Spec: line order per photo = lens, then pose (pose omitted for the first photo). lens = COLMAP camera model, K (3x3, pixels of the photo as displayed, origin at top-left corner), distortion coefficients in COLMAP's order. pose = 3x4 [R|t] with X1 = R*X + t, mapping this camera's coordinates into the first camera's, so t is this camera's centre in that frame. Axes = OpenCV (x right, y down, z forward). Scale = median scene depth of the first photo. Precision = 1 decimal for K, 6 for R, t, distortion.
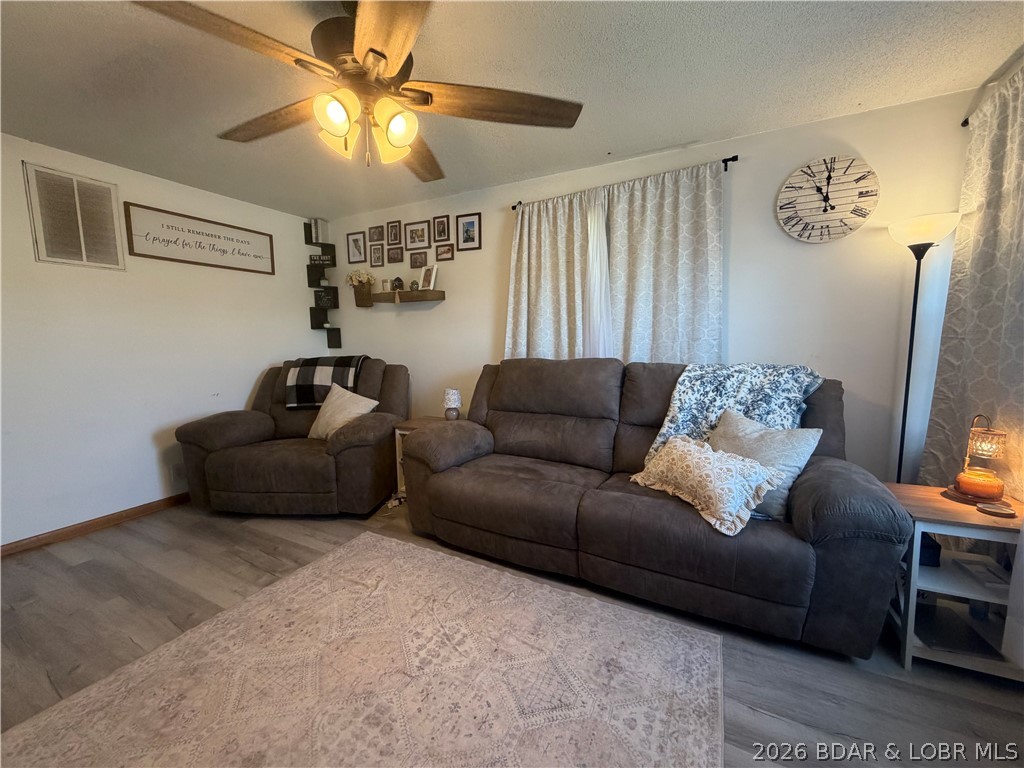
lens RADIAL K [[408.7, 0, 509.8], [0, 408.7, 384.8], [0, 0, 1]] dist [-0.001421, 0.000642]
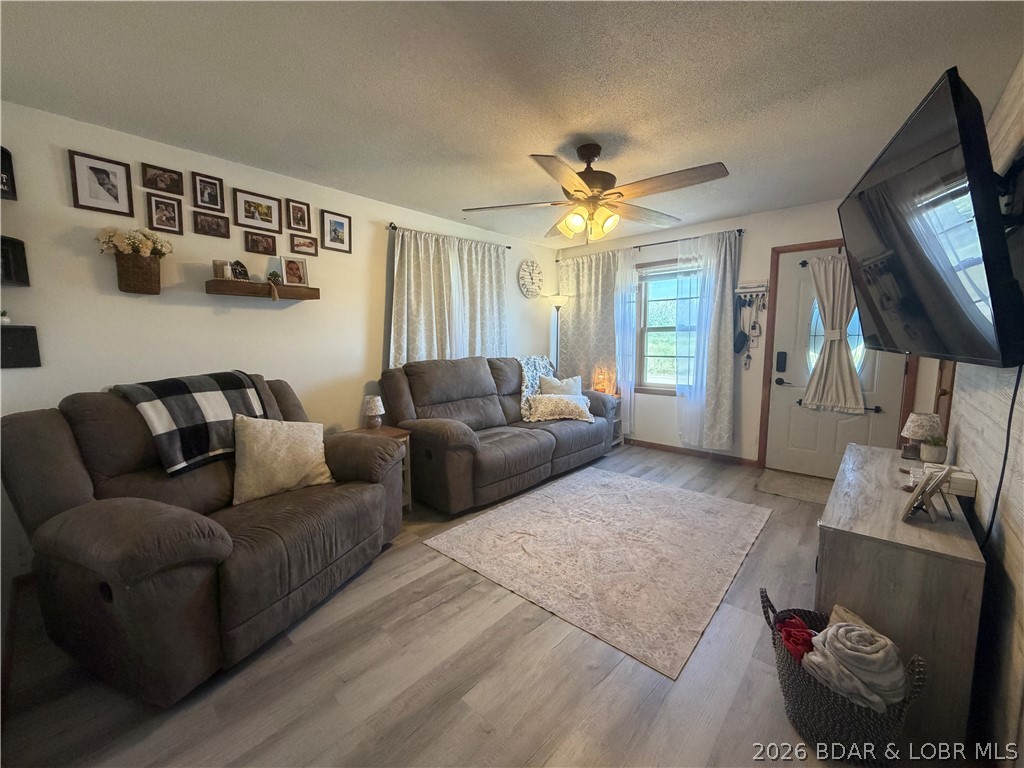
lens RADIAL K [[408.7, 0, 509.6], [0, 408.7, 385.4], [0, 0, 1]] dist [-0.001421, 0.000642]
pose [[0.246762, -0.104434, 0.963432, -0.949269], [0.115751, 0.990235, 0.077693, -0.050343], [-0.962138, 0.092347, 0.256441, 0.408455]]
